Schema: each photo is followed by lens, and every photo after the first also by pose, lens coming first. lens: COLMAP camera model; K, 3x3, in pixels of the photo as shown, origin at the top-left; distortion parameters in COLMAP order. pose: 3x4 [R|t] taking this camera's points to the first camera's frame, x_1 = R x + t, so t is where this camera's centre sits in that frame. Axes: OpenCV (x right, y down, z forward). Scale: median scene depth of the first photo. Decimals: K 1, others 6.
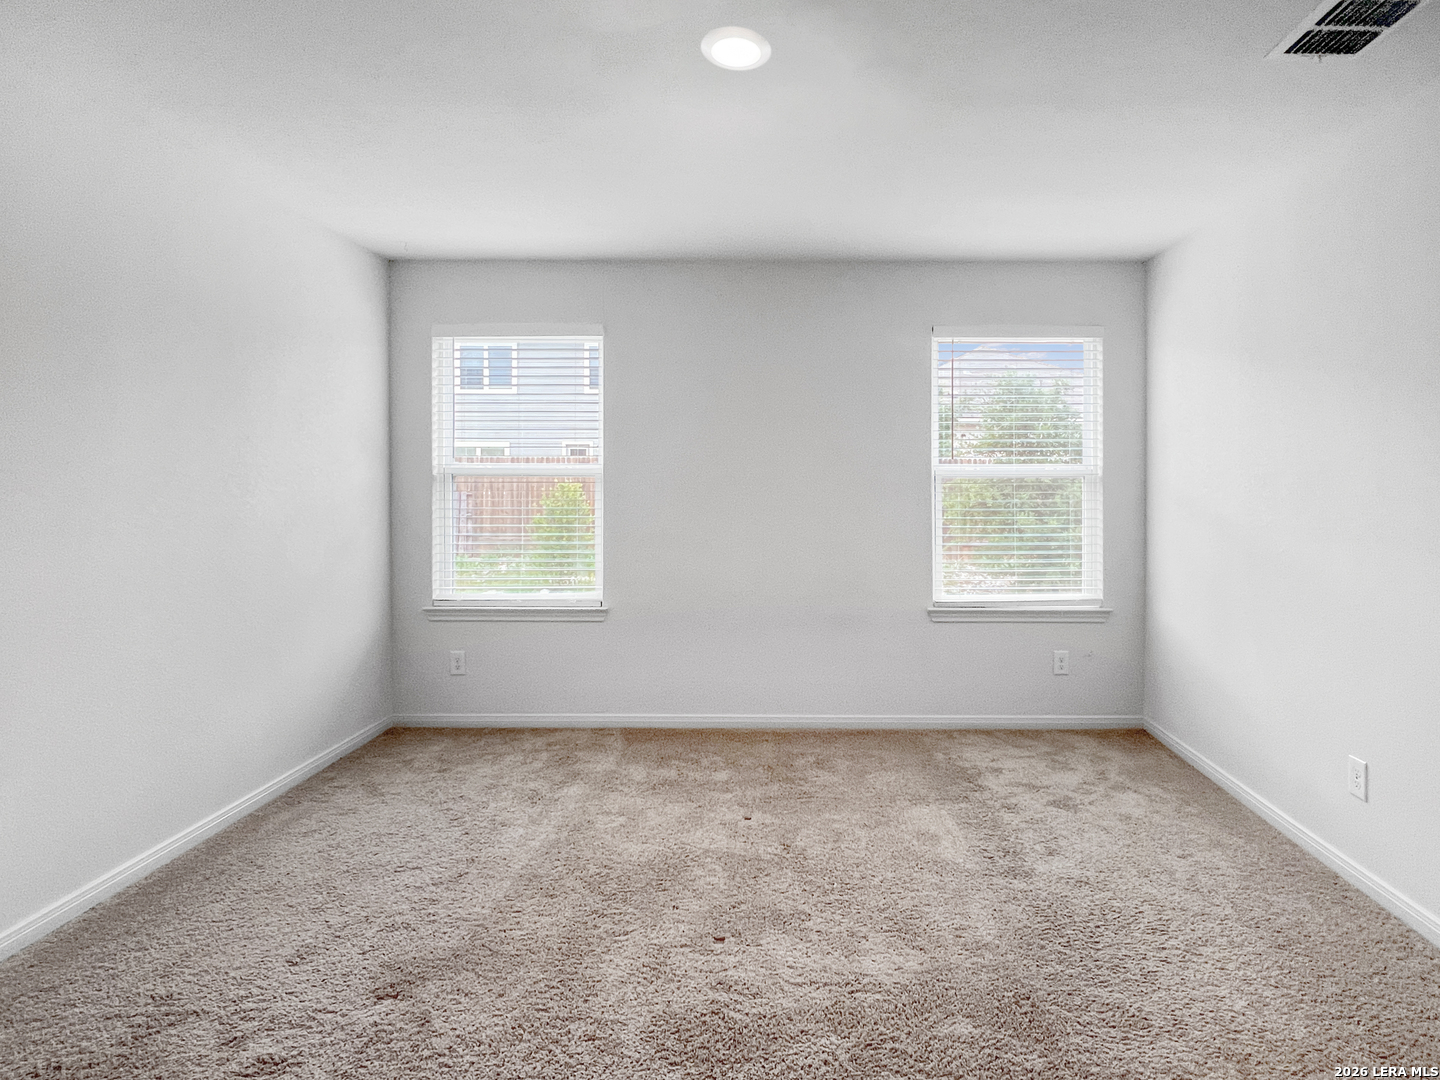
lens RADIAL K [[784.1, 0, 724.0], [0, 784.1, 532.7], [0, 0, 1]] dist [-0.002114, 0.000530]
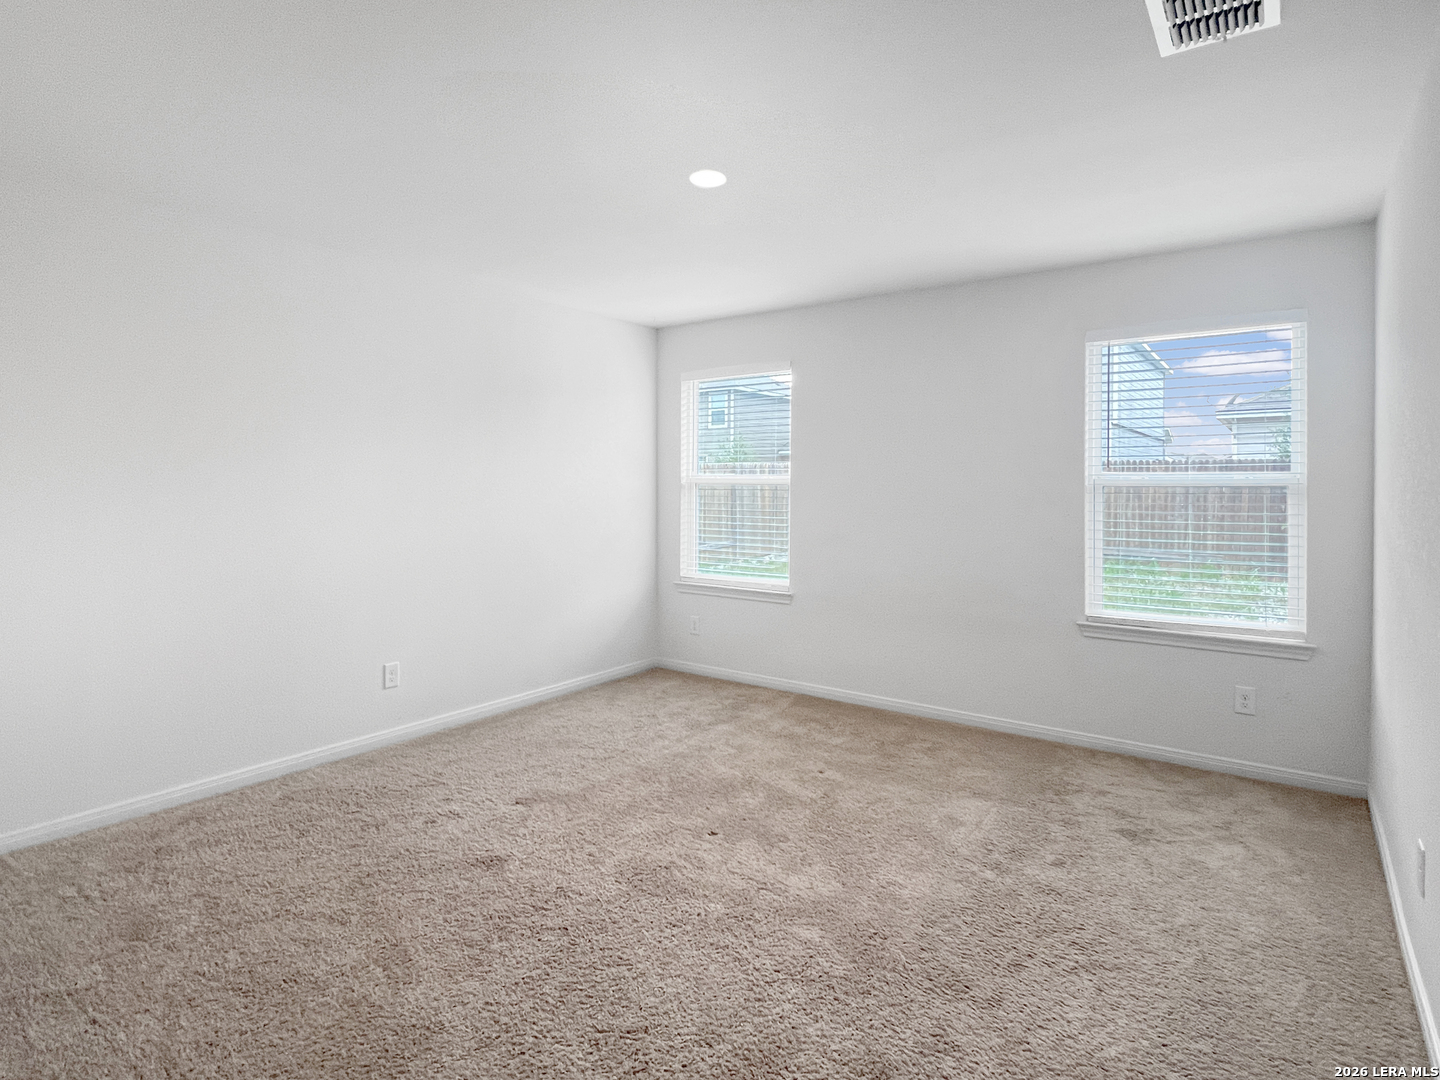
lens RADIAL K [[784.1, 0, 718.8], [0, 784.1, 554.0], [0, 0, 1]] dist [-0.002114, 0.000530]
pose [[0.807472, 0.055075, -0.587329, 0.558174], [-0.037293, 0.998406, 0.042352, -0.014525], [0.588726, -0.012295, 0.808239, -0.059017]]
